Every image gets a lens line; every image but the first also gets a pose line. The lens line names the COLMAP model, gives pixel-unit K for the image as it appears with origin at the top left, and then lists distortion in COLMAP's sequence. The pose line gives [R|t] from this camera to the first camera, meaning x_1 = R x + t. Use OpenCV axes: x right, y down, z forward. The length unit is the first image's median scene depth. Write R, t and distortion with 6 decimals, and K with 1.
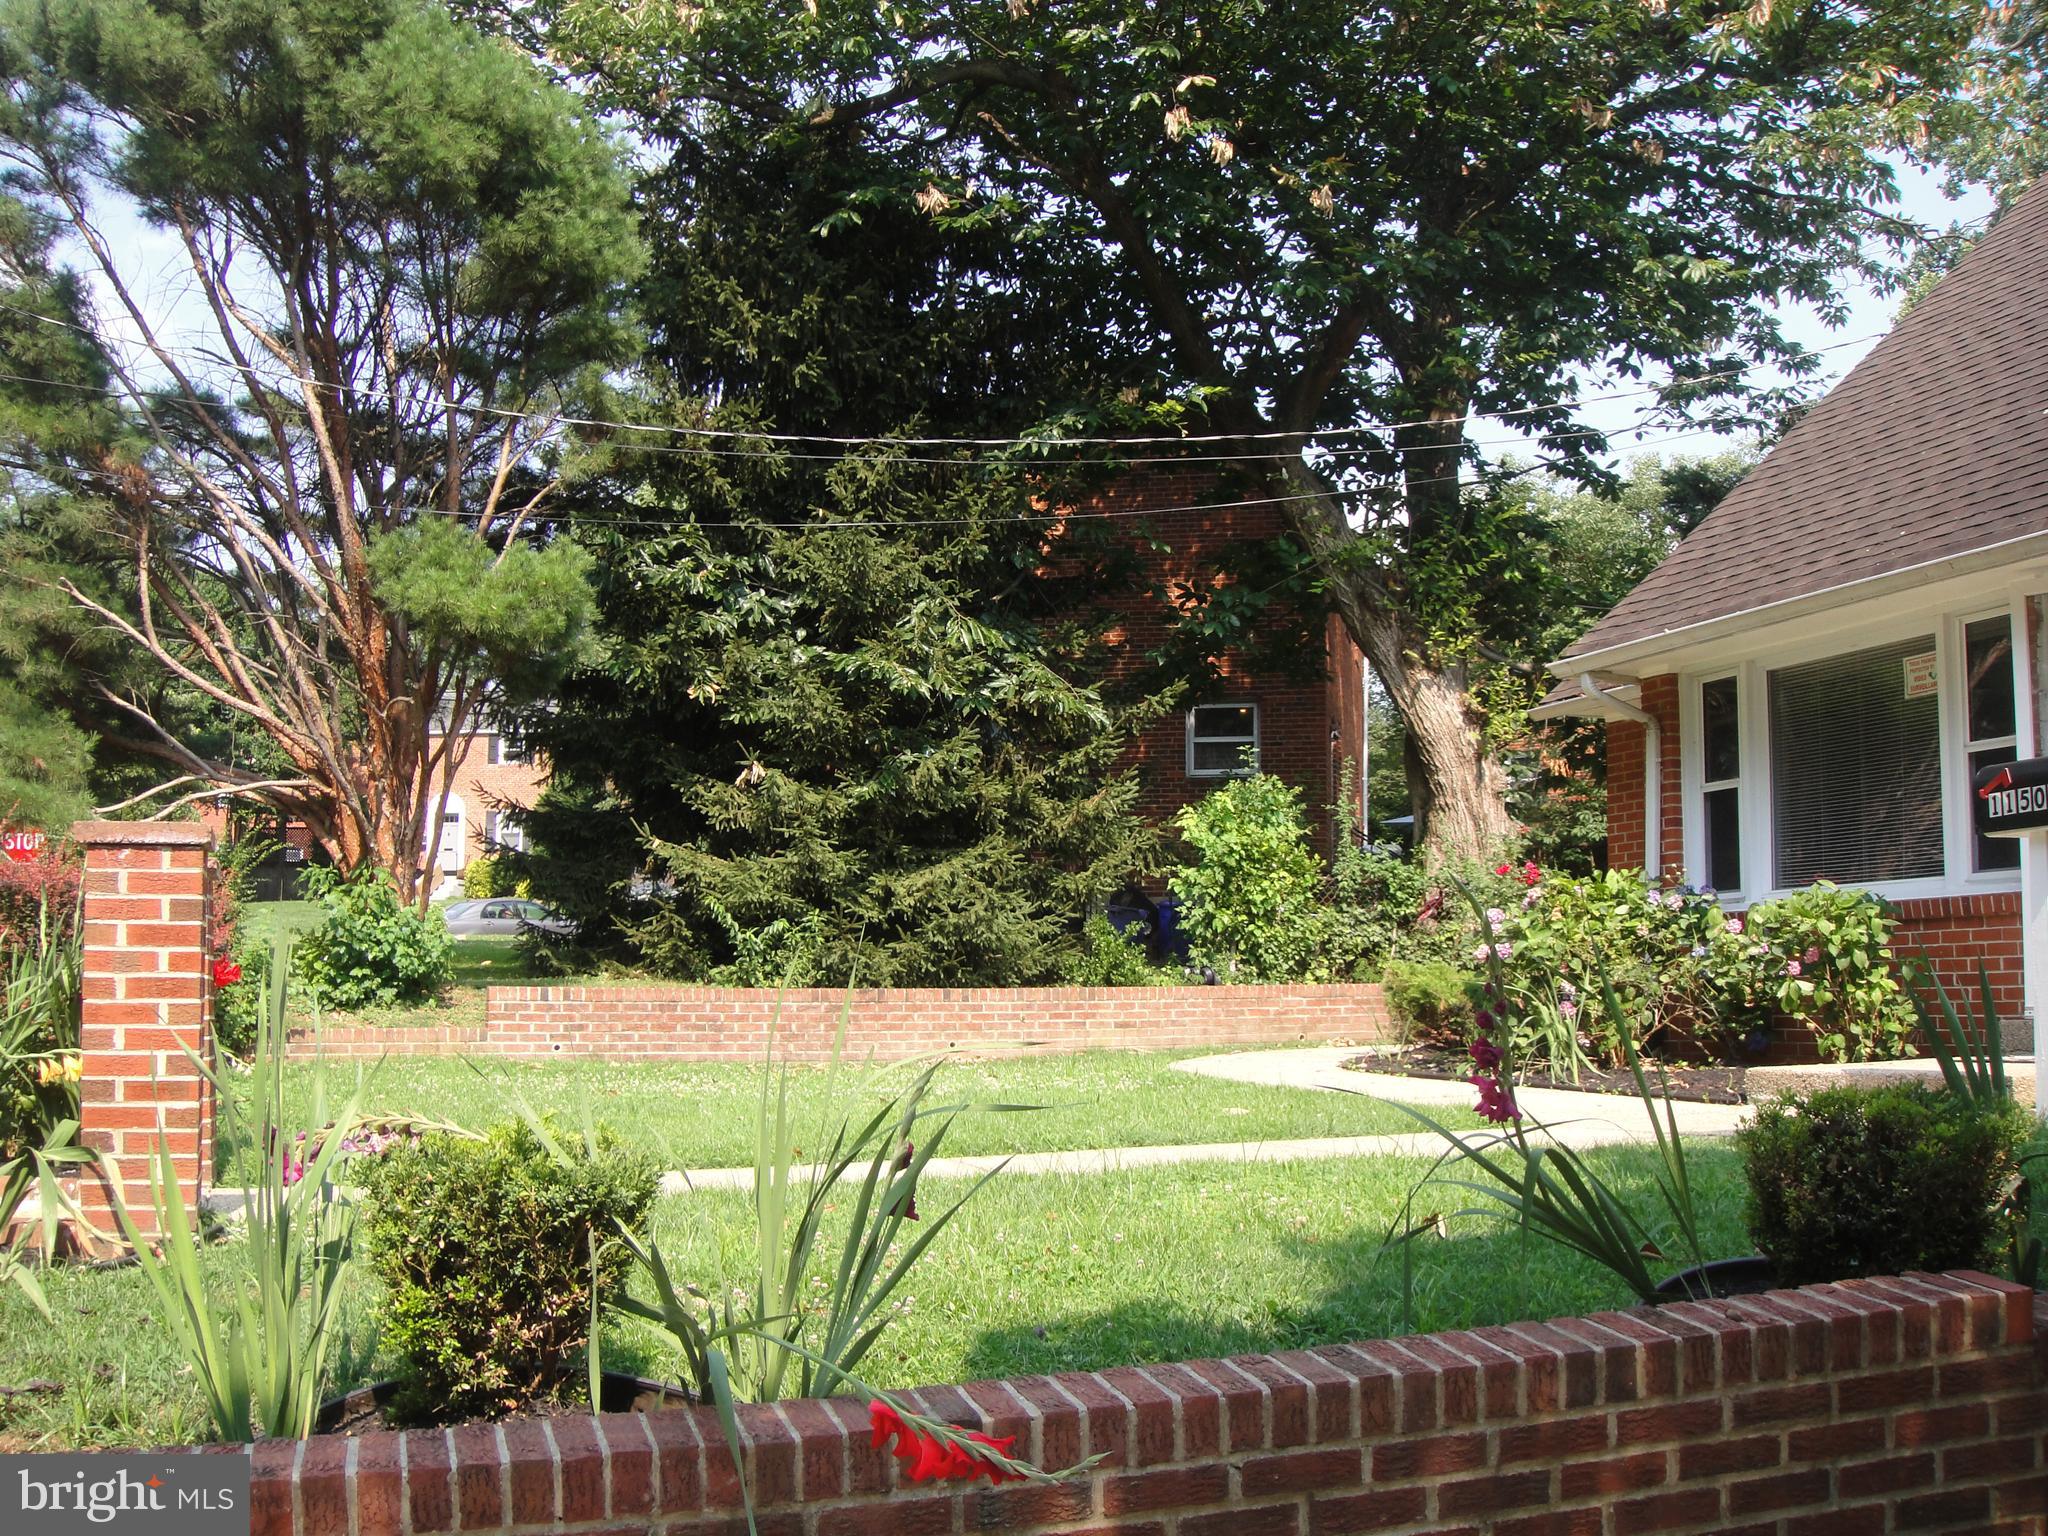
lens RADIAL K [[2116.3, 0, 997.3], [0, 2116.3, 833.6], [0, 0, 1]] dist [-0.136812, 0.000000]
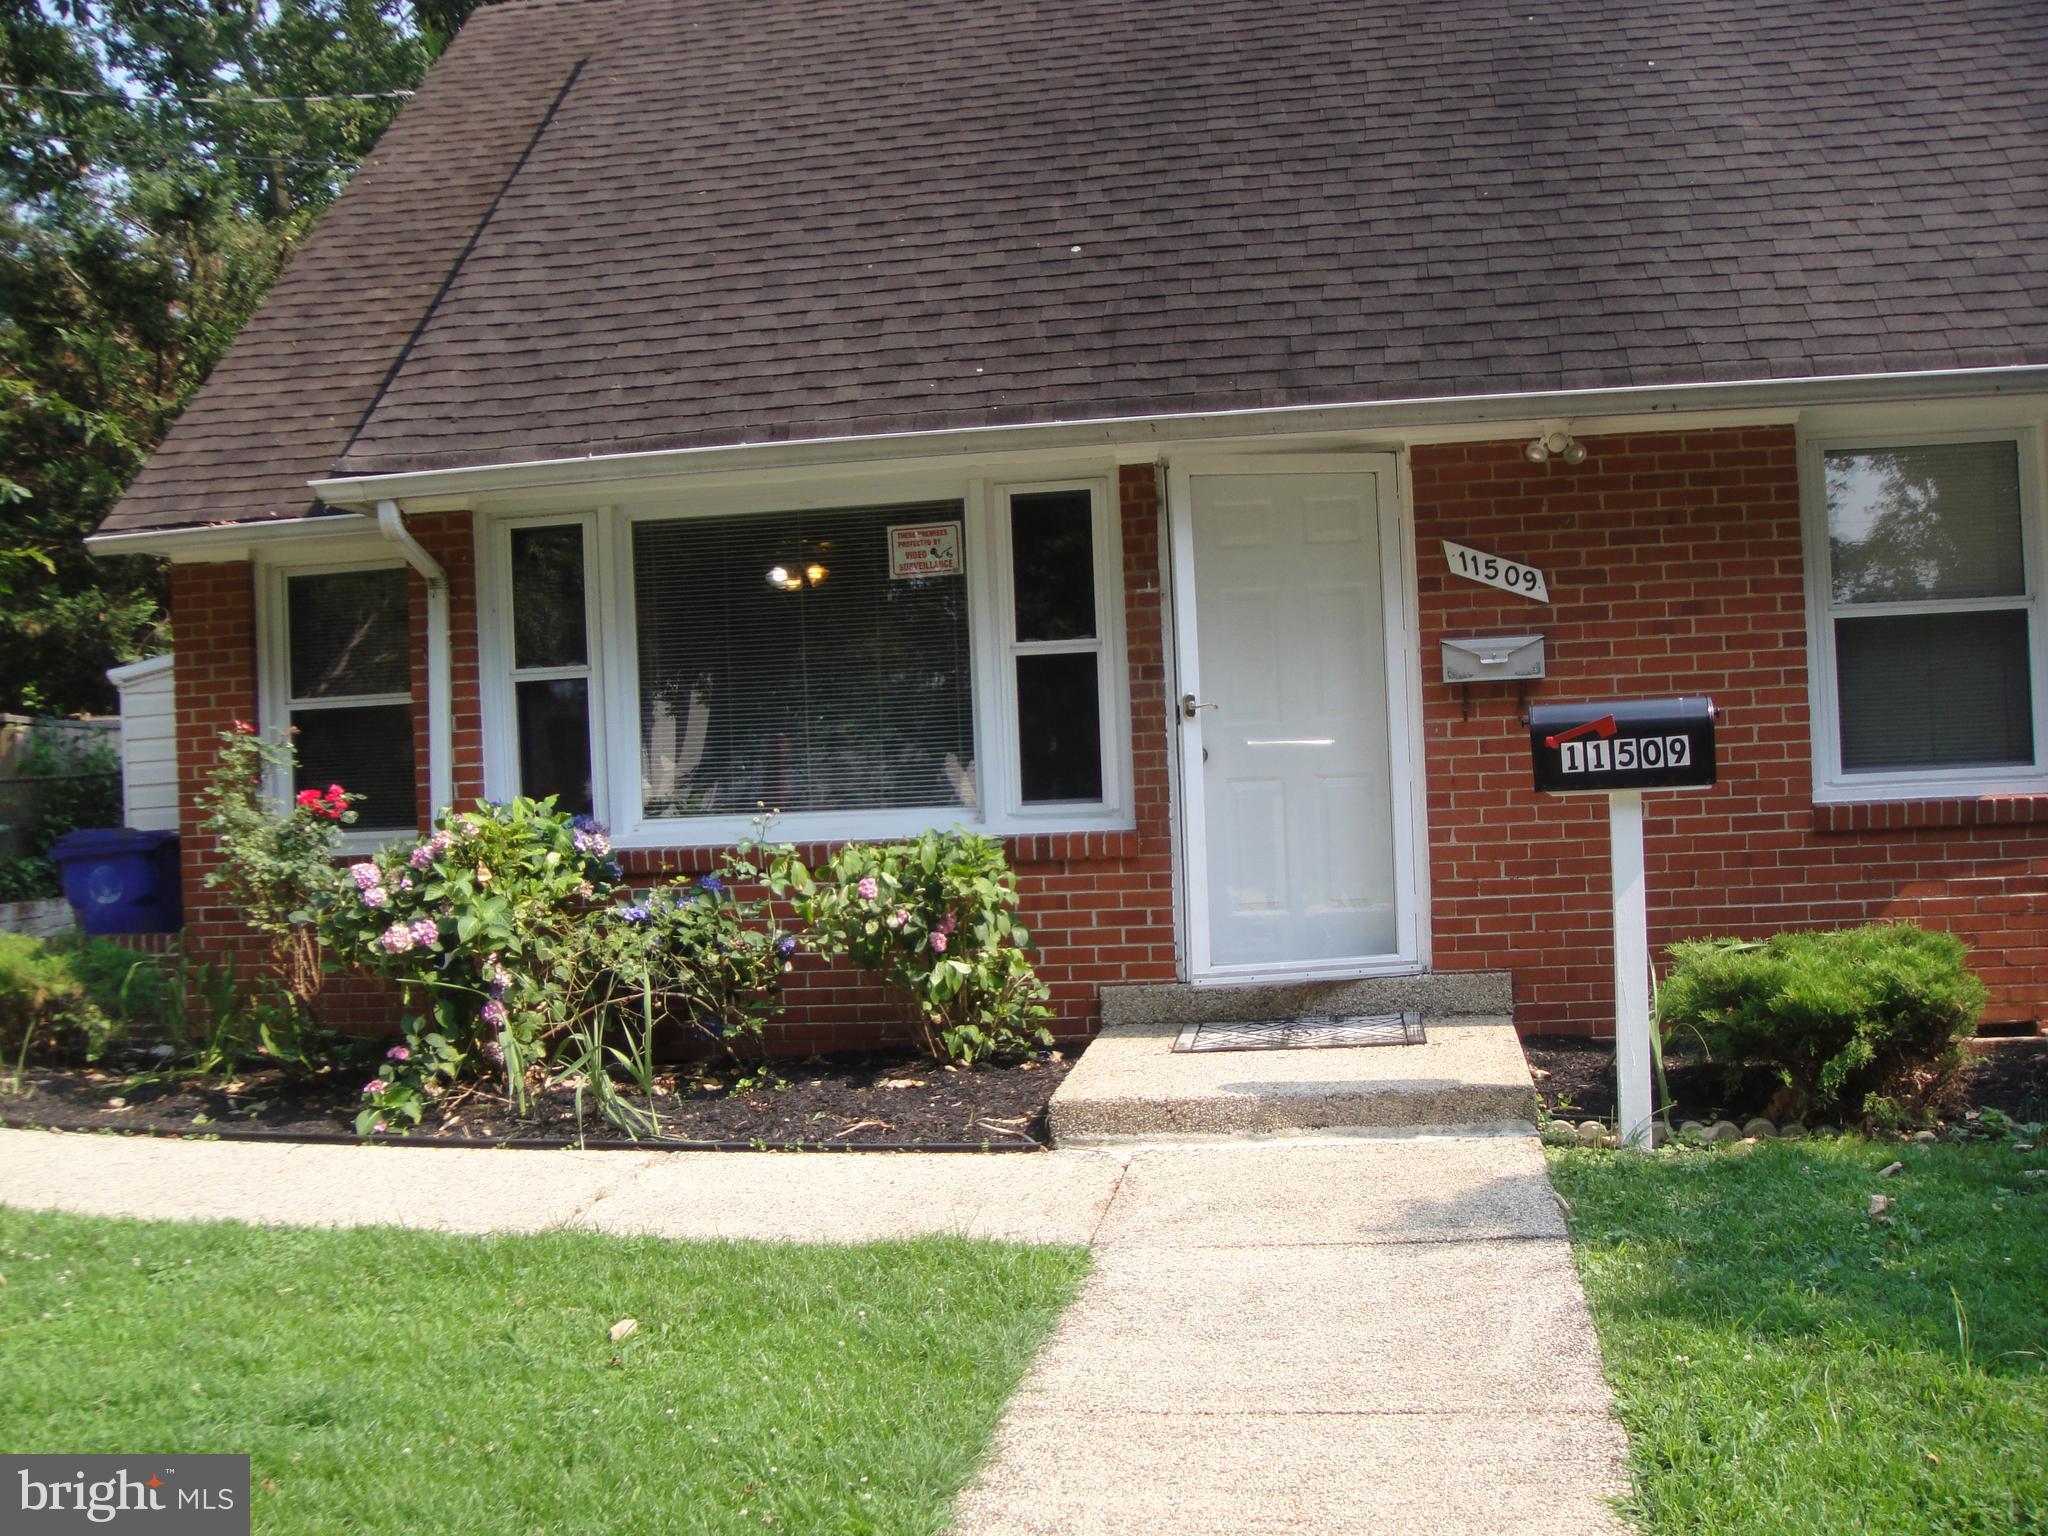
lens RADIAL K [[2116.3, 0, 1000.3], [0, 2116.3, 785.7], [0, 0, 1]] dist [-0.136812, 0.000000]
pose [[0.477318, -0.023297, 0.878422, -0.155722], [-0.029703, 0.998649, 0.042626, -0.014027], [-0.878229, -0.046438, 0.475981, 0.360820]]
